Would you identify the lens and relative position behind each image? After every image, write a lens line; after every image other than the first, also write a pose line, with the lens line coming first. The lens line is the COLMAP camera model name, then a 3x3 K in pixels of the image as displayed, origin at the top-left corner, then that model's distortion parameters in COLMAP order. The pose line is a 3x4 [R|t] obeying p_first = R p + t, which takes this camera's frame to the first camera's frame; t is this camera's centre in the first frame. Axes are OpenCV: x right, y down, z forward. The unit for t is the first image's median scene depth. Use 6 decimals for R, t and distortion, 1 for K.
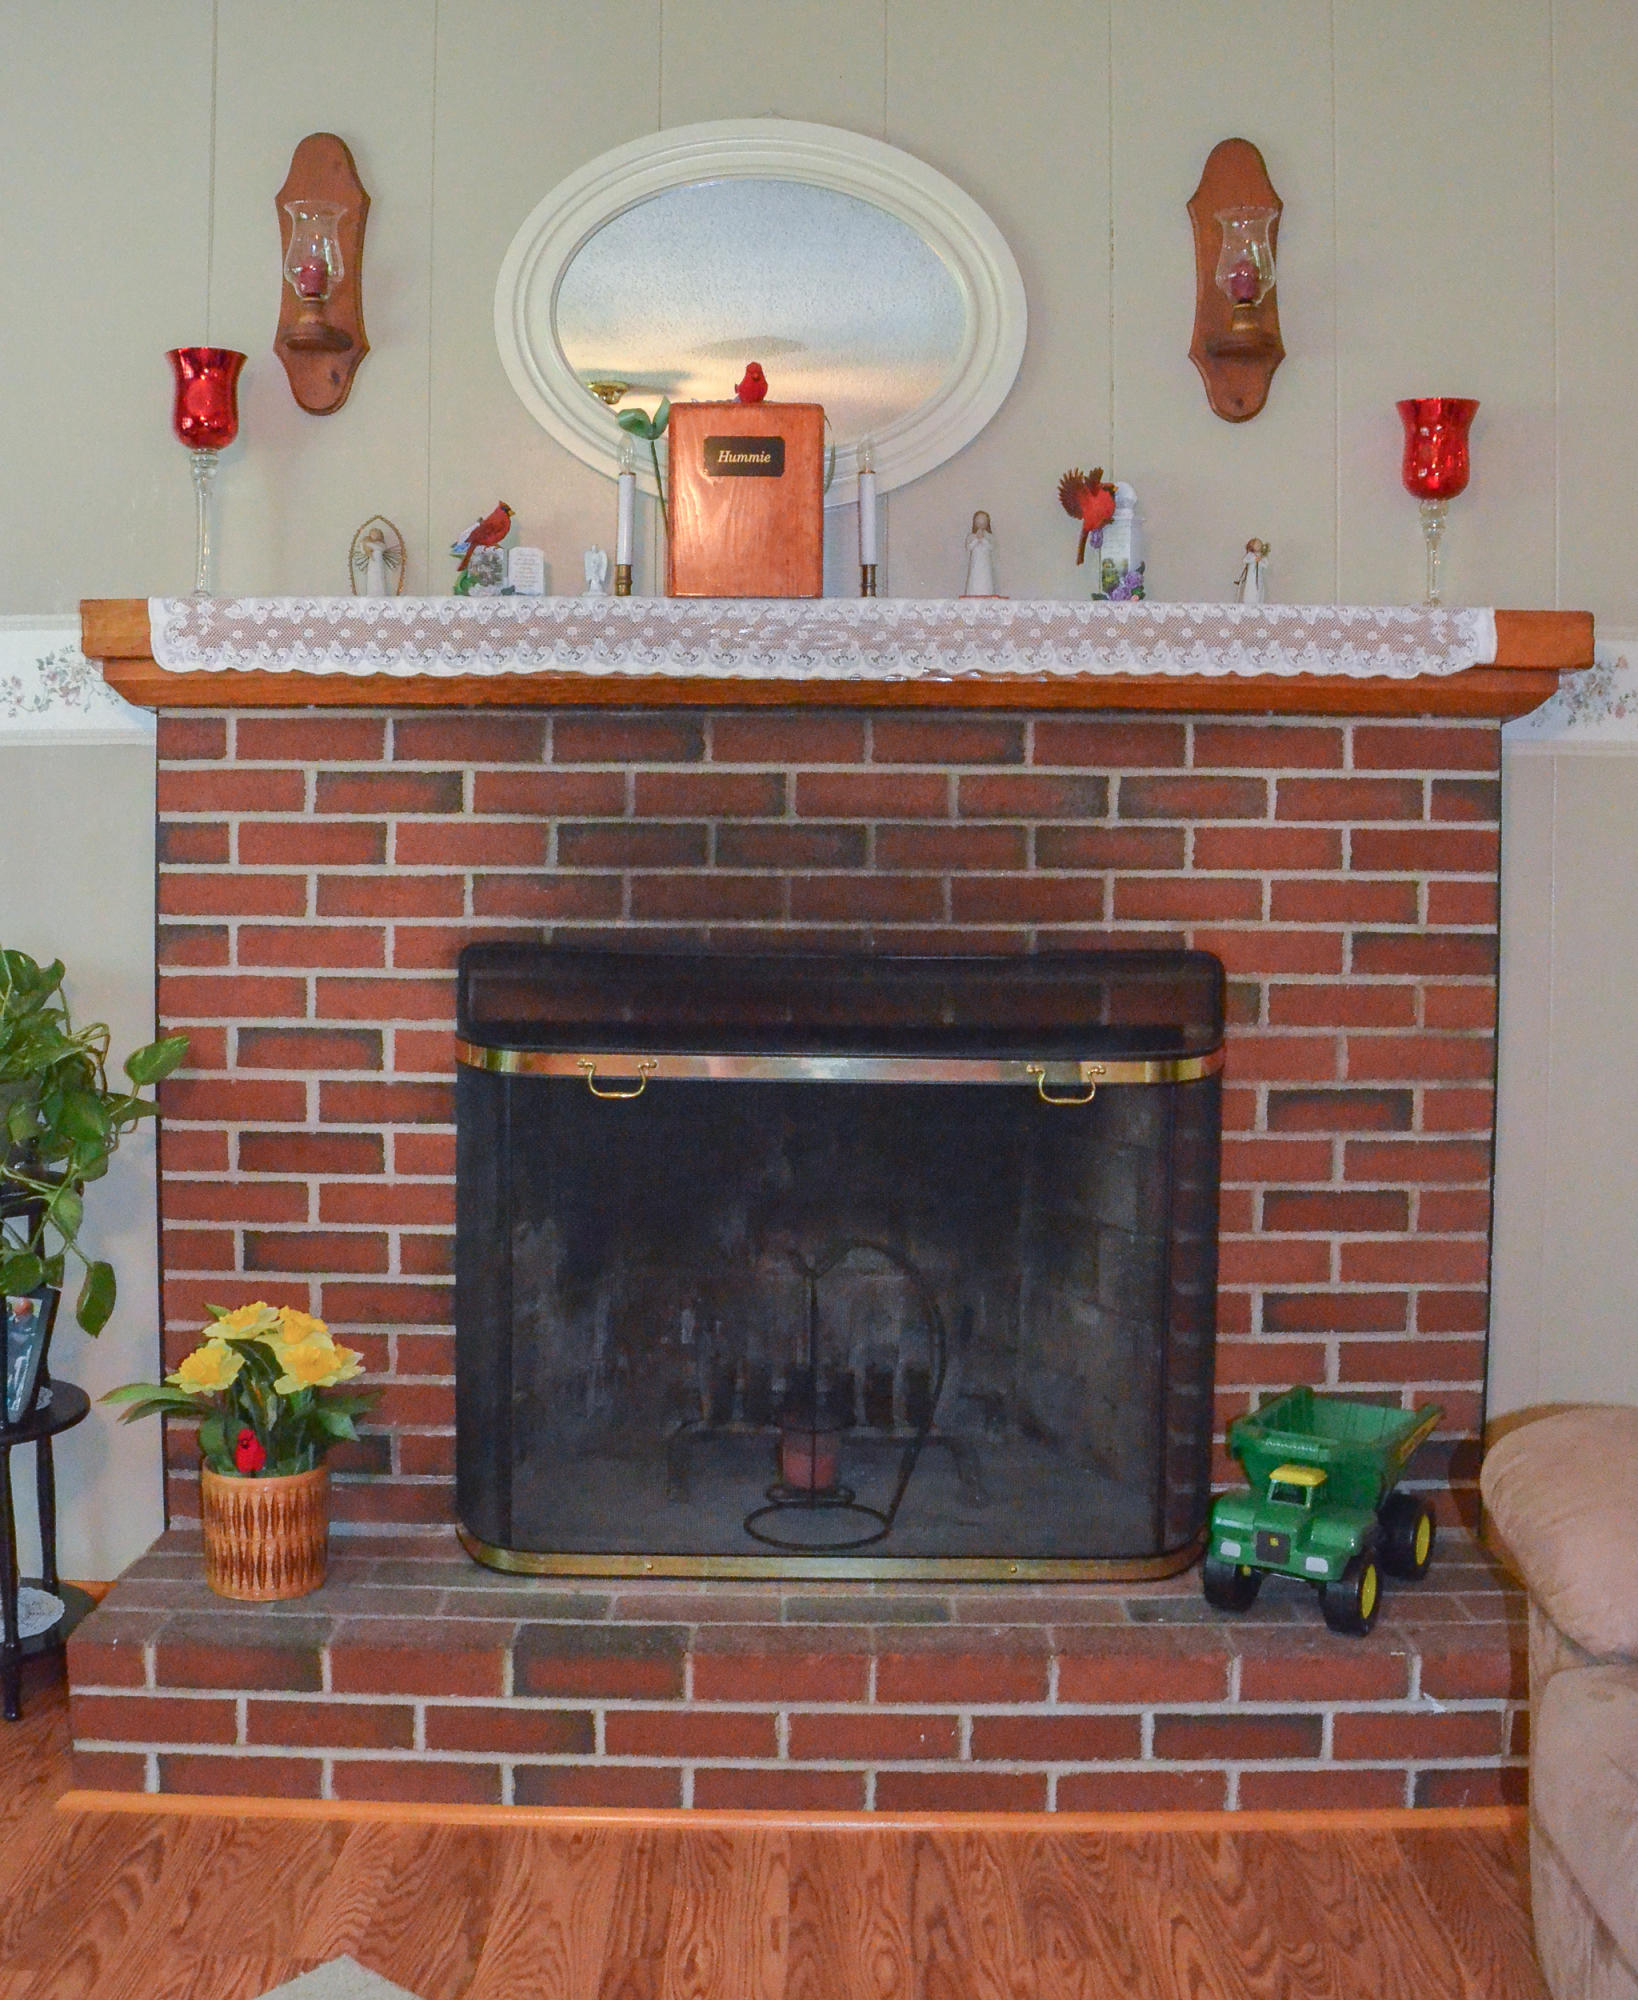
lens RADIAL K [[2177.4, 0, 851.2], [0, 2177.4, 897.4], [0, 0, 1]] dist [-0.104933, 0.000000]
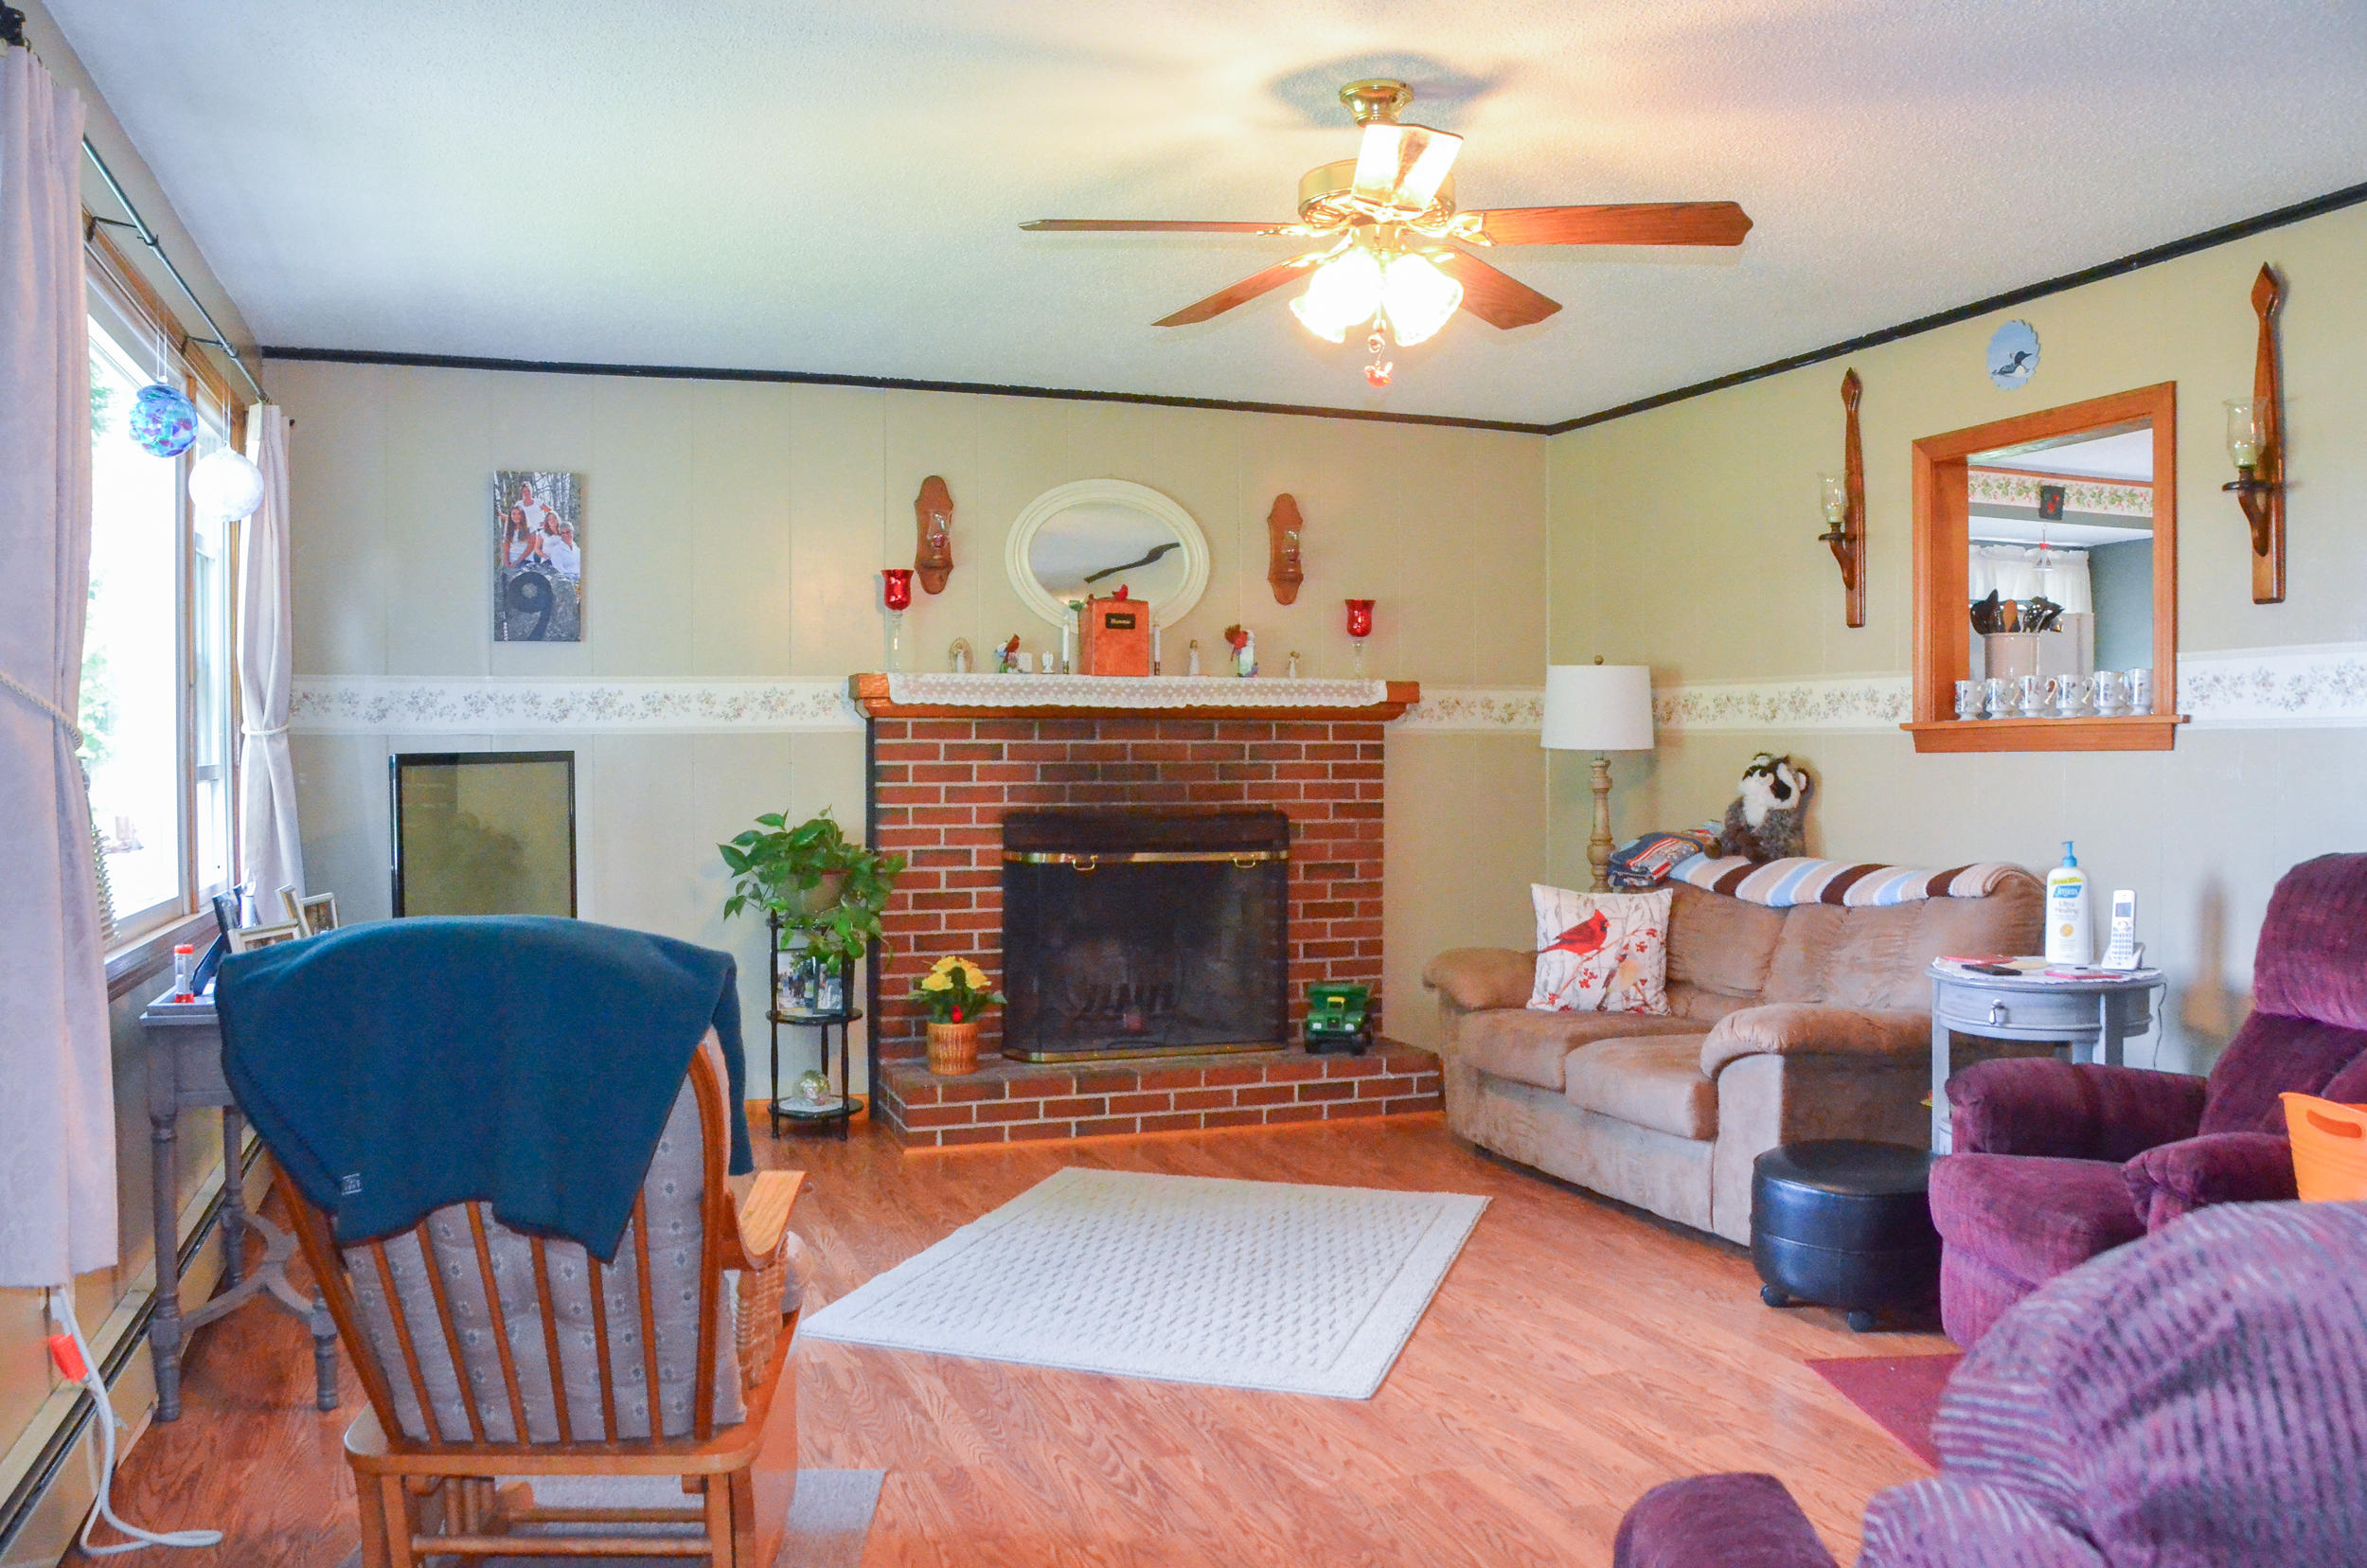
lens RADIAL K [[1833.3, 0, 1183.1], [0, 1833.3, 787.2], [0, 0, 1]] dist [-0.072060, -0.001578]
pose [[0.940378, -0.014041, 0.339842, -0.694267], [0.020213, 0.999689, -0.014626, 0.026075], [-0.339531, 0.020624, 0.940369, -1.027229]]
